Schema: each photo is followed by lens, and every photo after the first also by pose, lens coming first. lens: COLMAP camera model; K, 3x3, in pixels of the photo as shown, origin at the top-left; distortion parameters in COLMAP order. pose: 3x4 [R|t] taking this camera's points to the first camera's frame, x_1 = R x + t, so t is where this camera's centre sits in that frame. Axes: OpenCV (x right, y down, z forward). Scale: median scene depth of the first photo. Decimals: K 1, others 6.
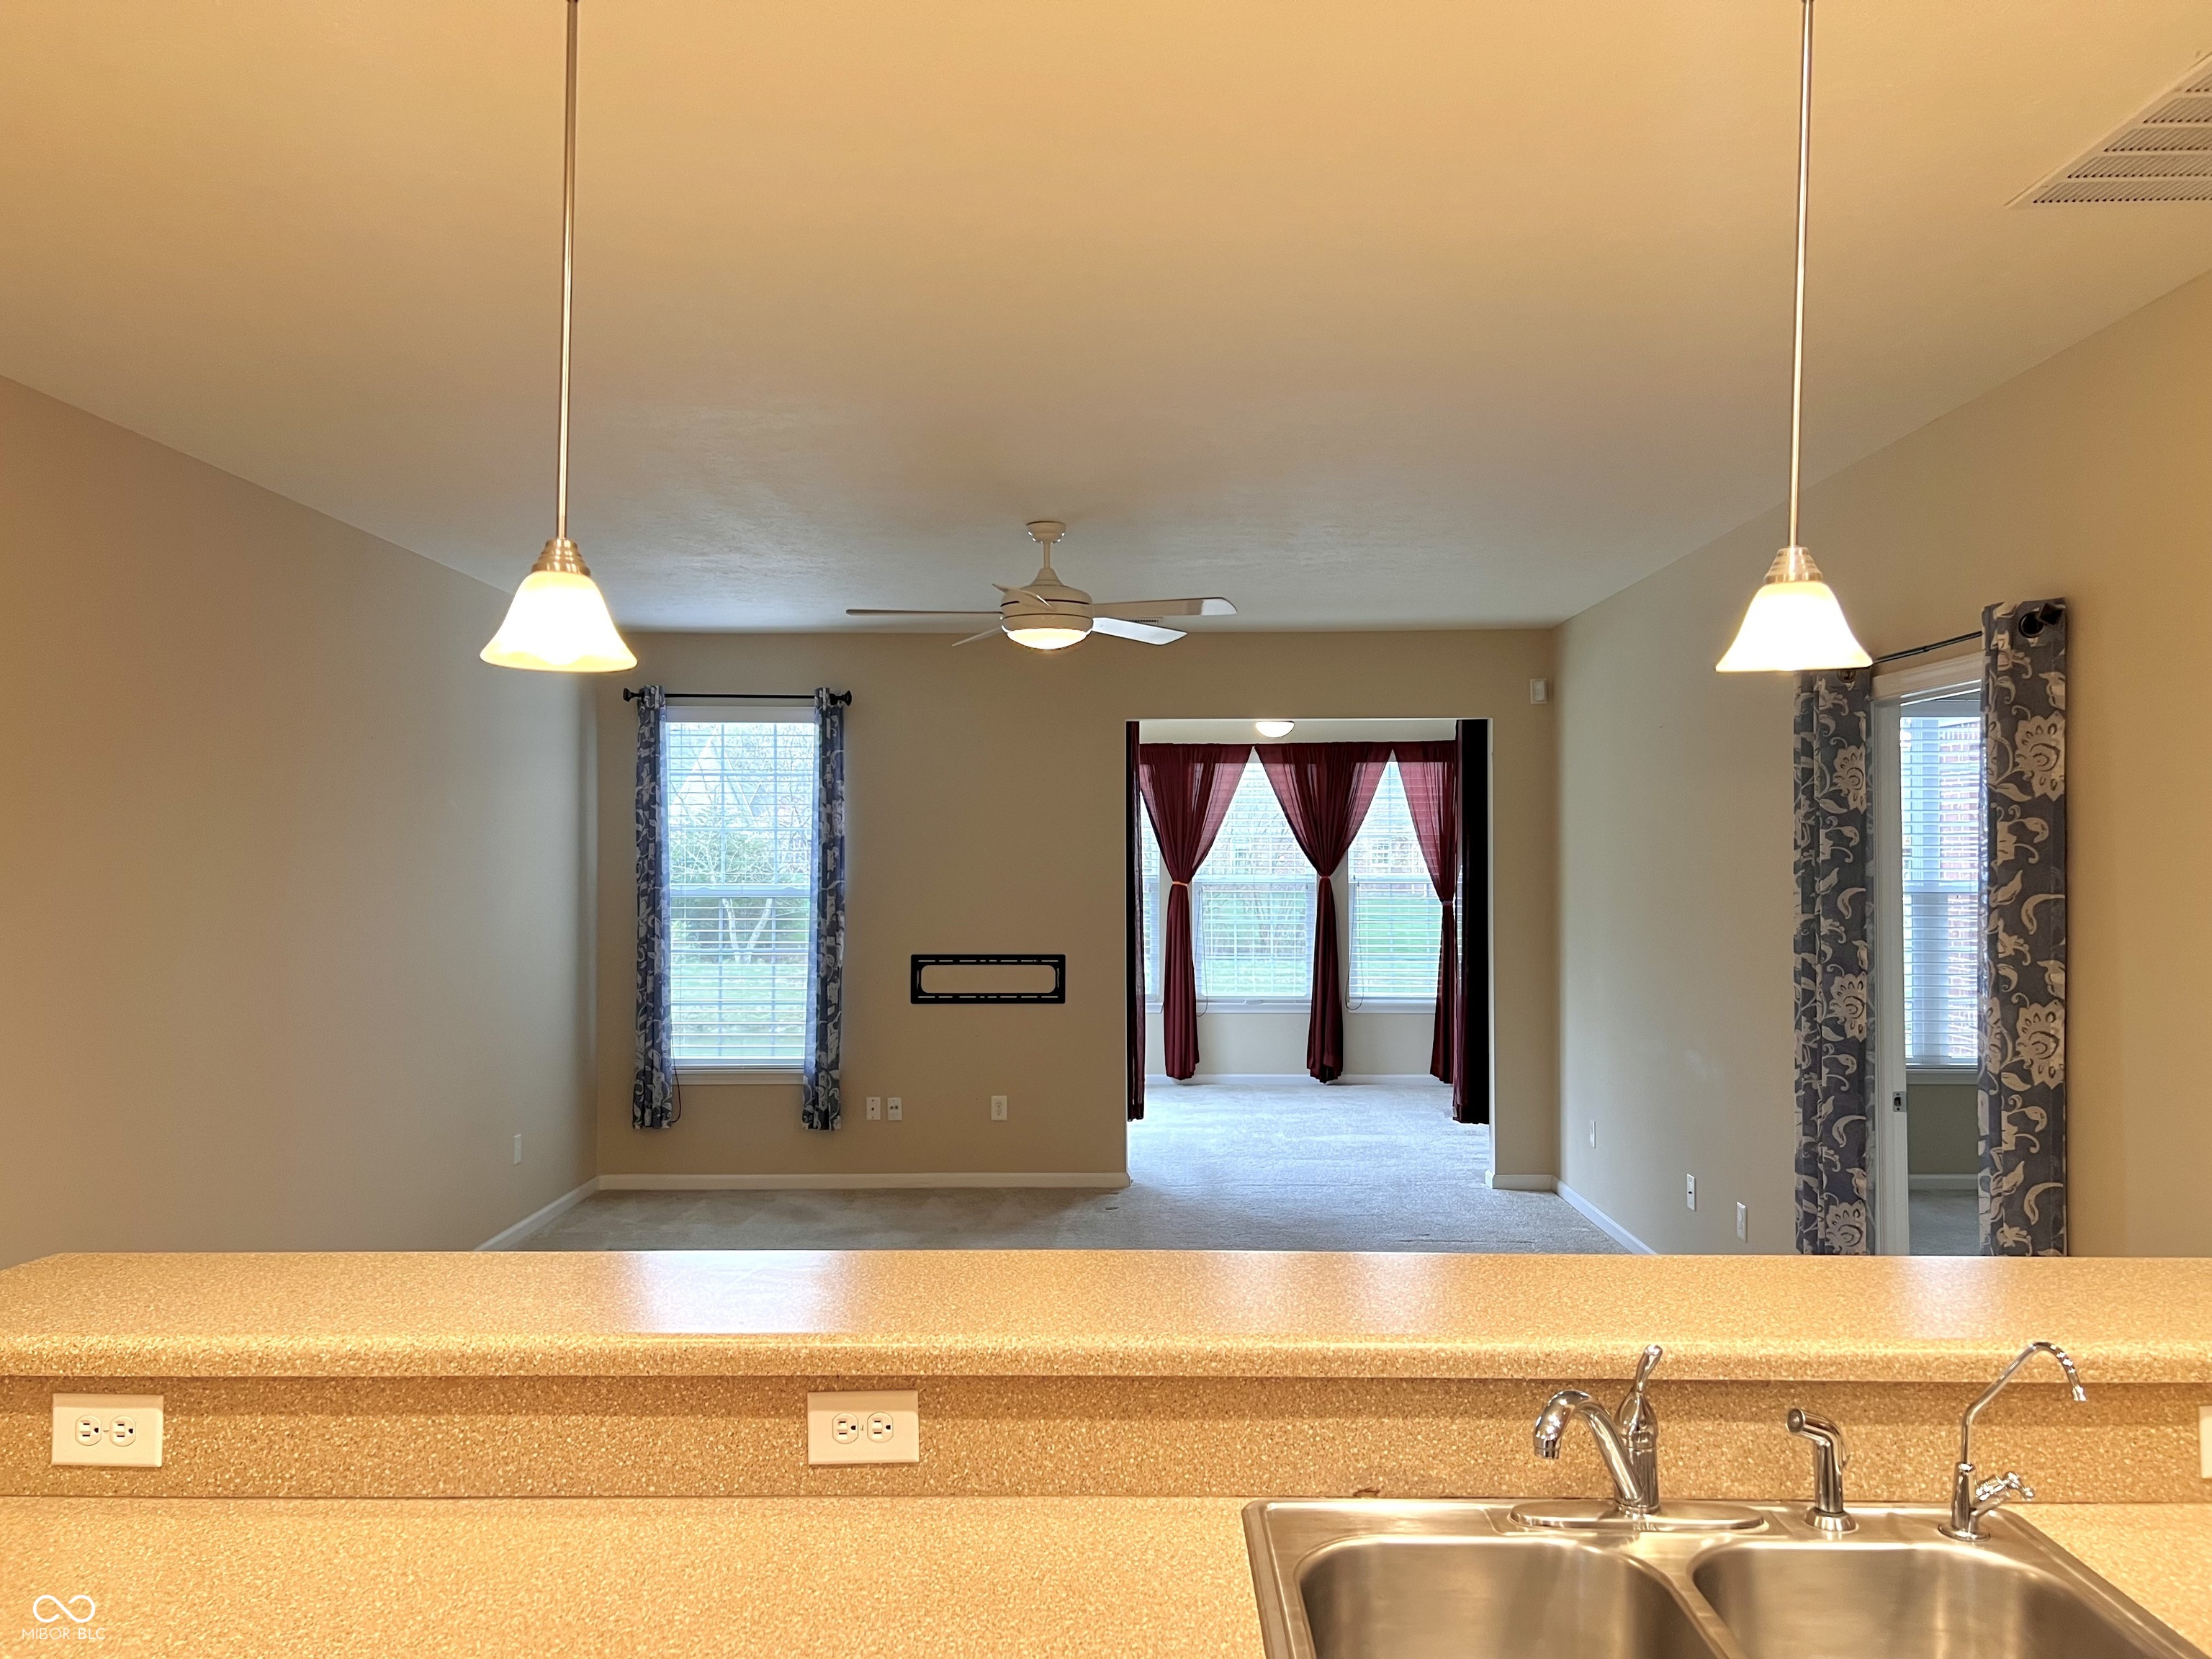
lens RADIAL K [[1682.6, 0, 1093.6], [0, 1682.6, 847.2], [0, 0, 1]] dist [0.027738, -0.022782]
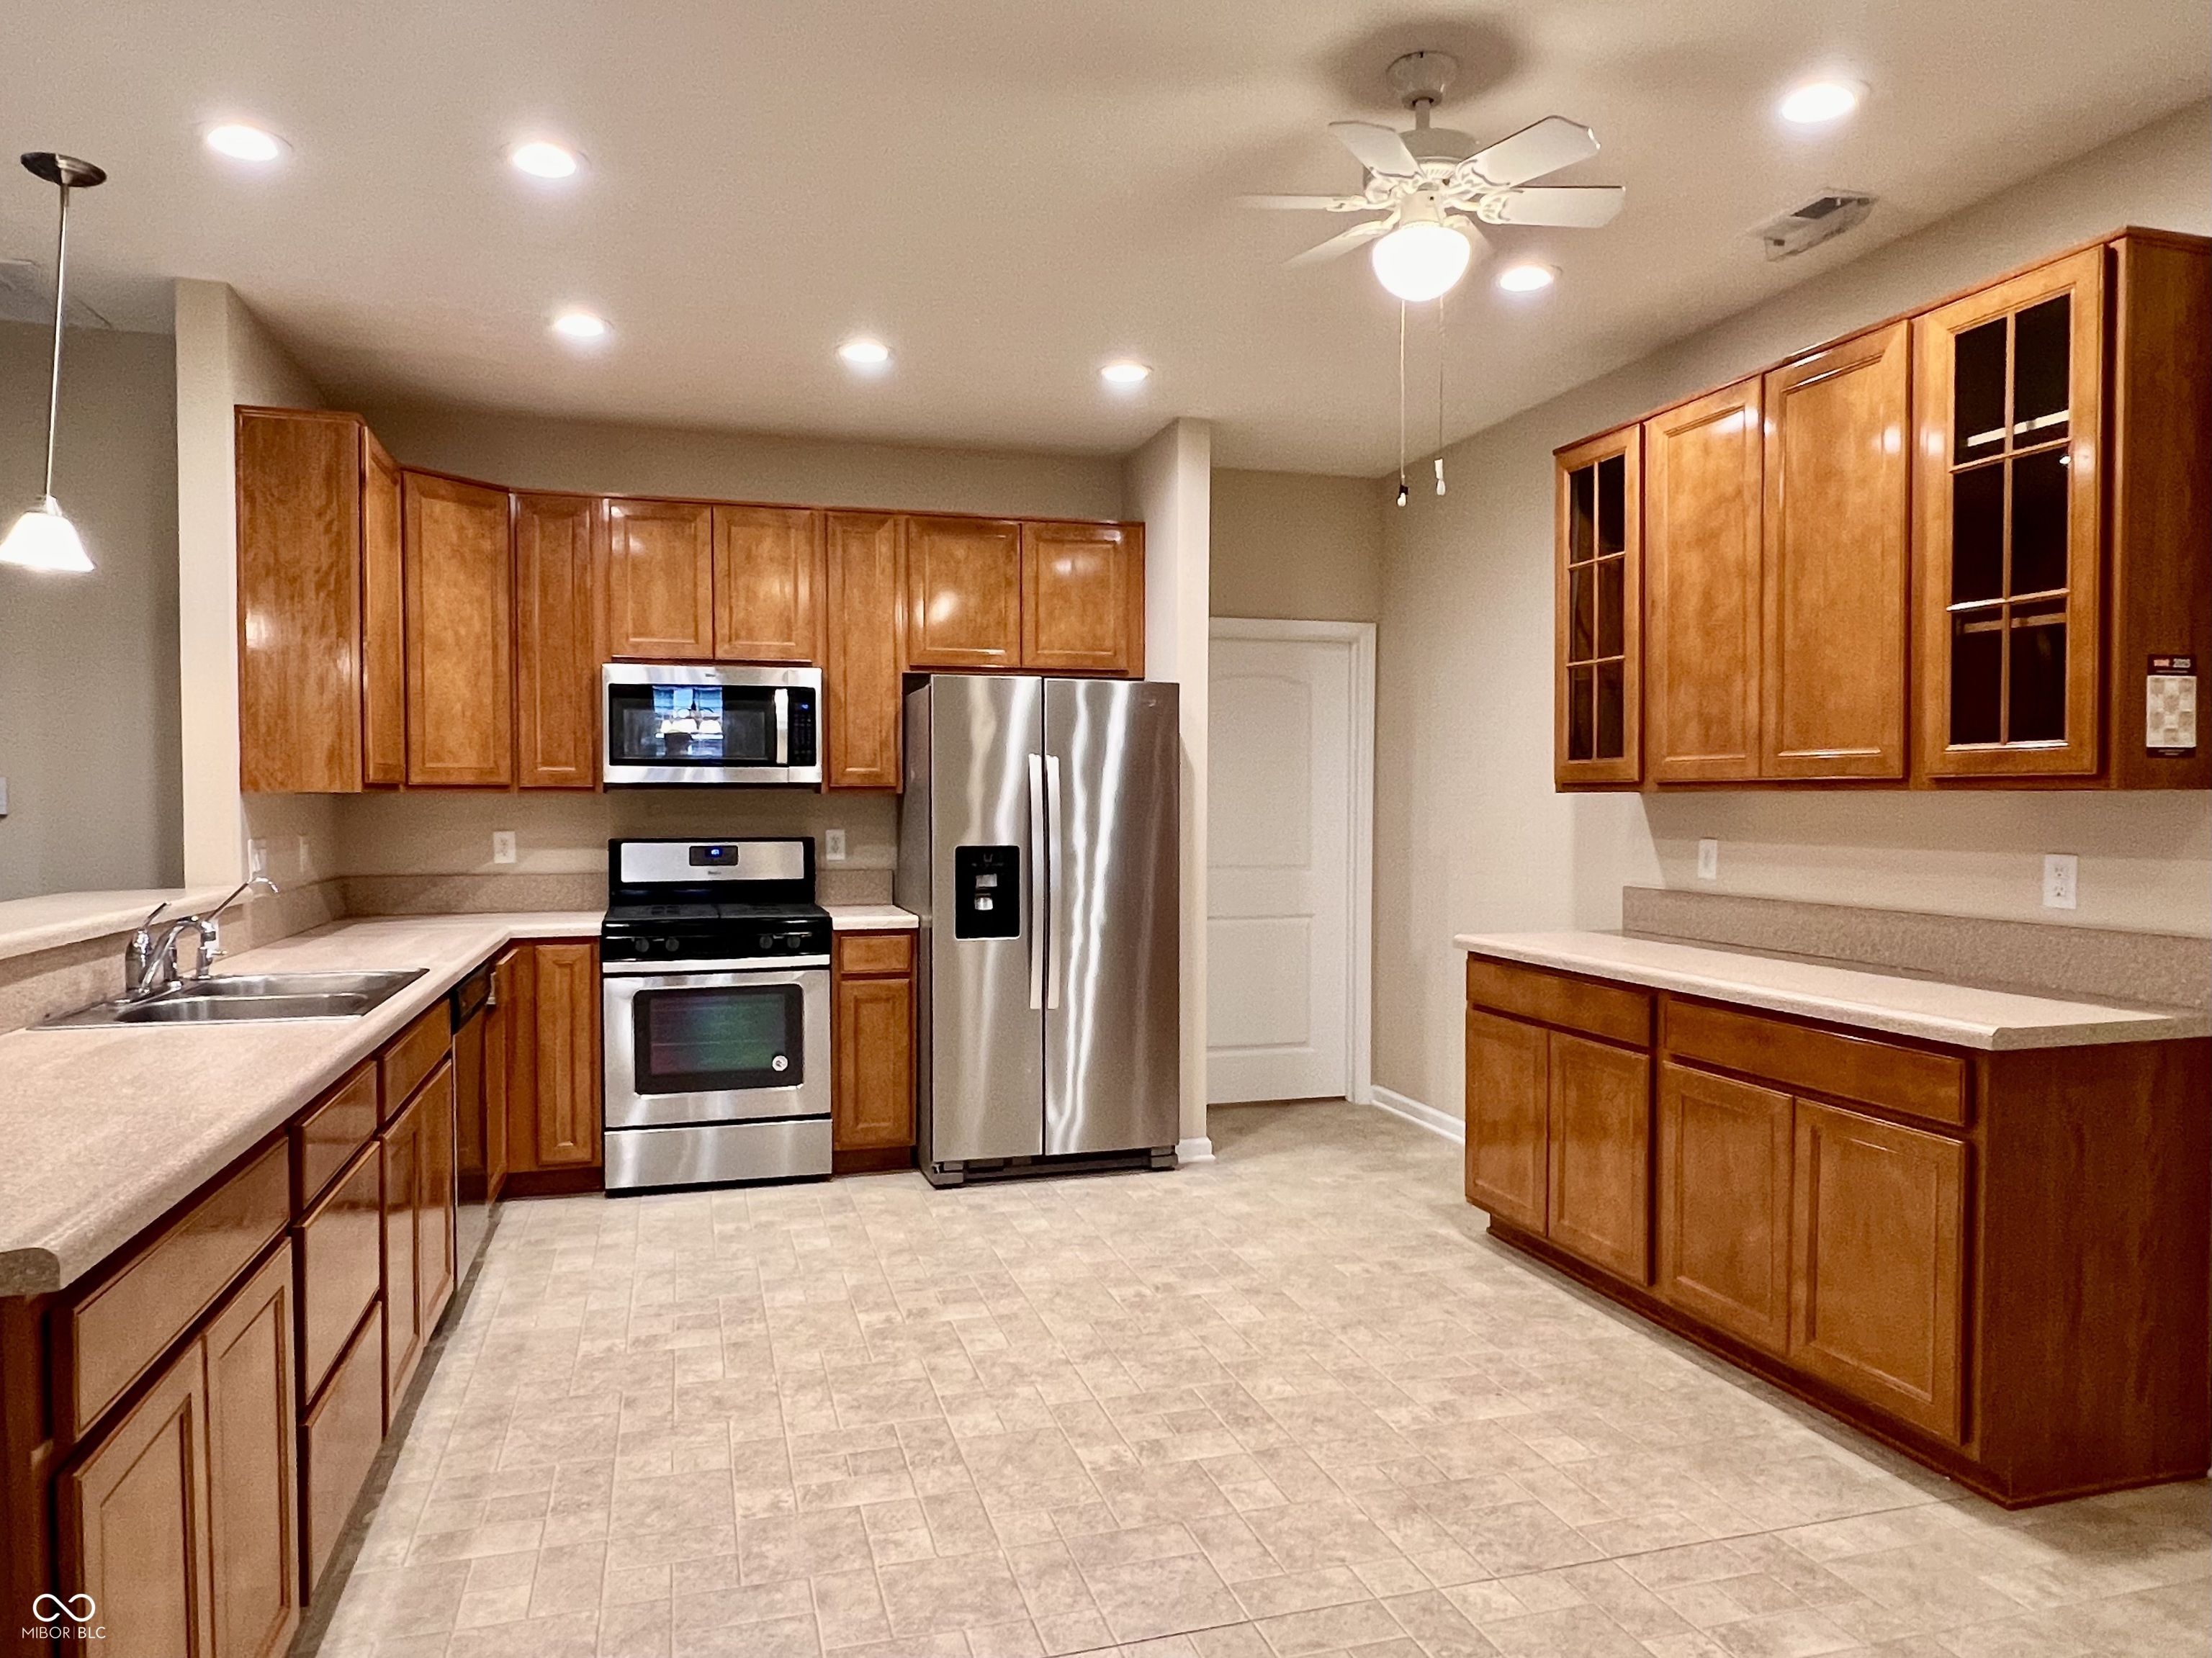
lens RADIAL K [[1408.9, 0, 1102.4], [0, 1408.9, 828.9], [0, 0, 1]] dist [-0.009778, -0.000692]
pose [[-0.288205, -0.020232, 0.957355, -0.586026], [-0.011920, 0.999775, 0.017540, 0.060378], [-0.957494, -0.006357, -0.288381, 0.149169]]
